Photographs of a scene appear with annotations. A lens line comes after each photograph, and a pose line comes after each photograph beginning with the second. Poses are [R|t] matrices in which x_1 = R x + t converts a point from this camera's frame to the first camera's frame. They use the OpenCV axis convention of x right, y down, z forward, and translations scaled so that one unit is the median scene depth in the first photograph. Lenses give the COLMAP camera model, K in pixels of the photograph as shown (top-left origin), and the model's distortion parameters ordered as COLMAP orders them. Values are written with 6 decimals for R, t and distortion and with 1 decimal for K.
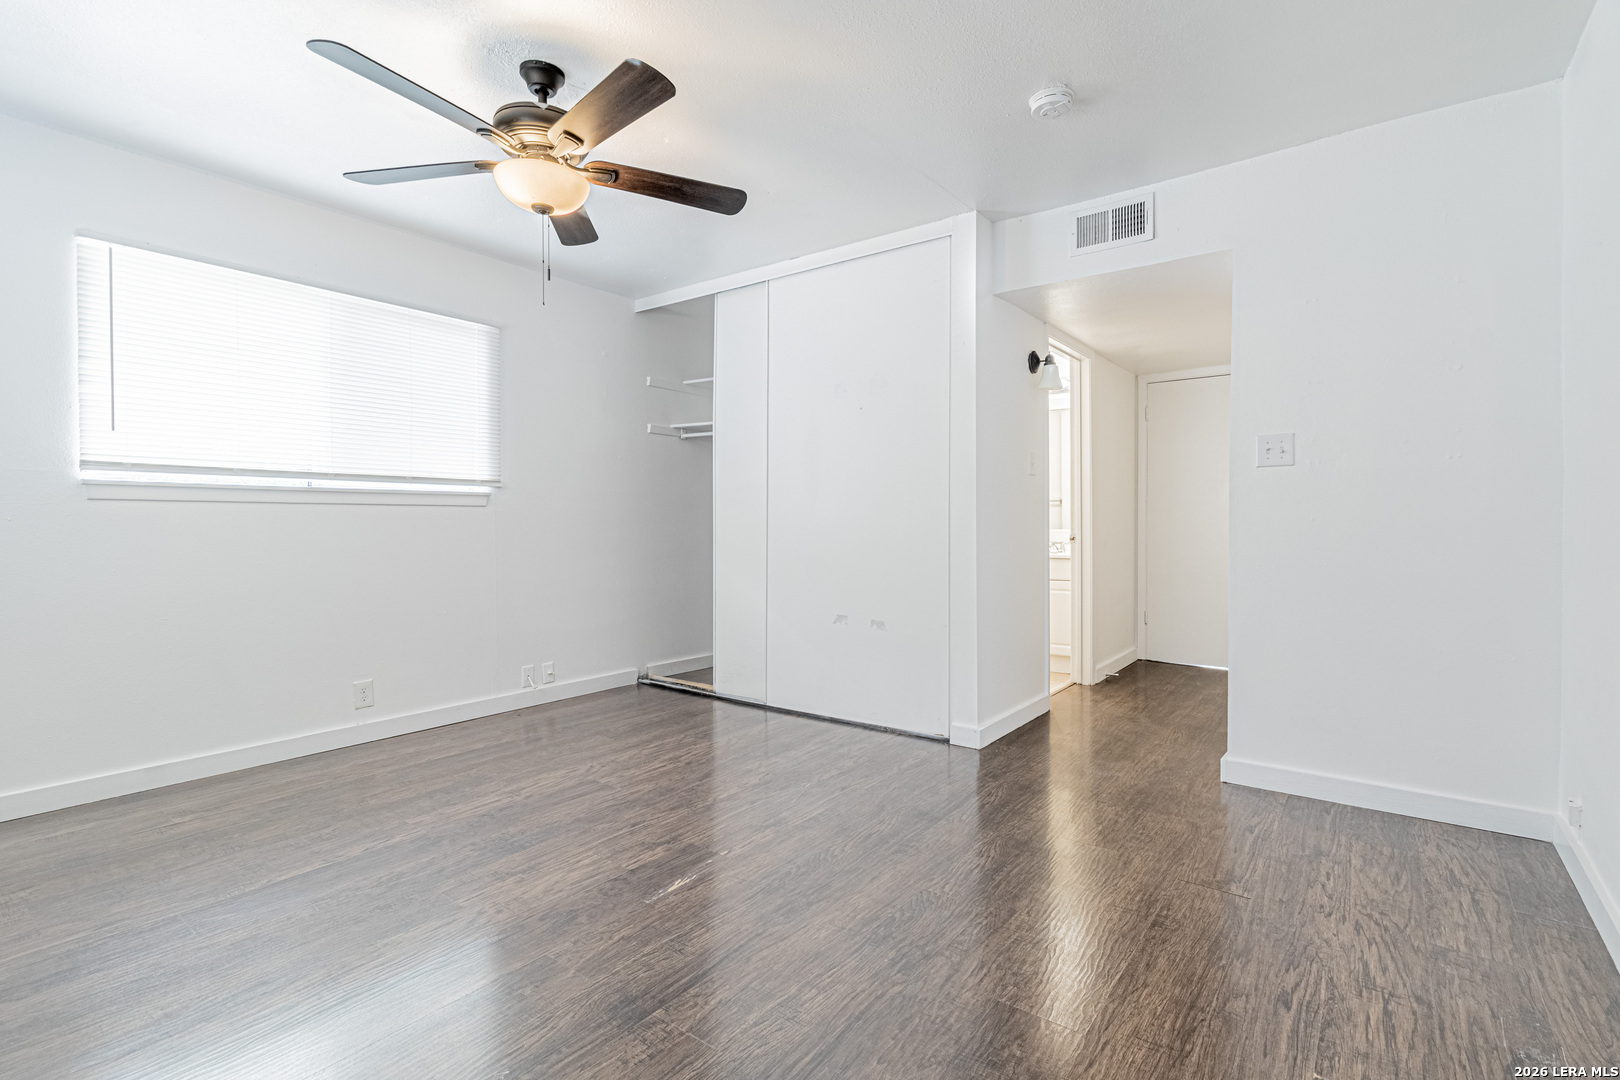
lens RADIAL K [[772.8, 0, 811.4], [0, 772.8, 525.4], [0, 0, 1]] dist [0.004229, 0.000682]
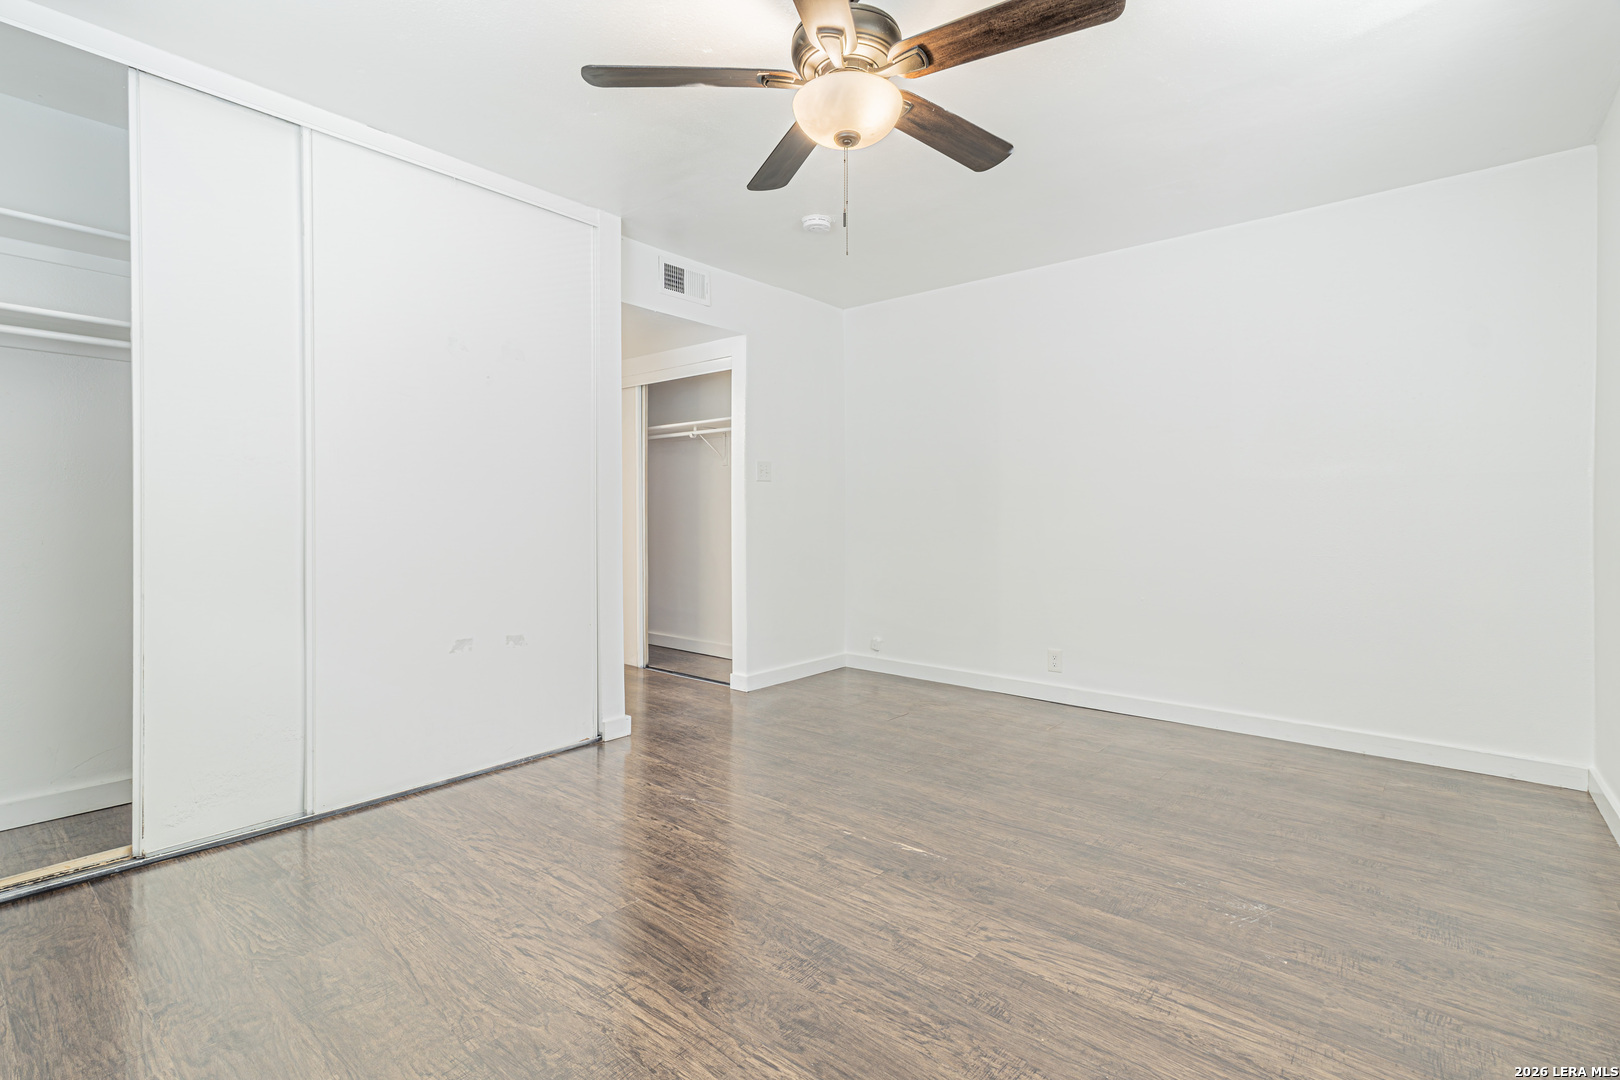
lens RADIAL K [[785.5, 0, 813.8], [0, 785.5, 513.5], [0, 0, 1]] dist [0.001366, 0.000442]
pose [[0.021662, 0.000579, 0.999765, -0.875611], [0.007316, 0.999973, -0.000737, -0.007214], [-0.999739, 0.007330, 0.021657, 0.755283]]
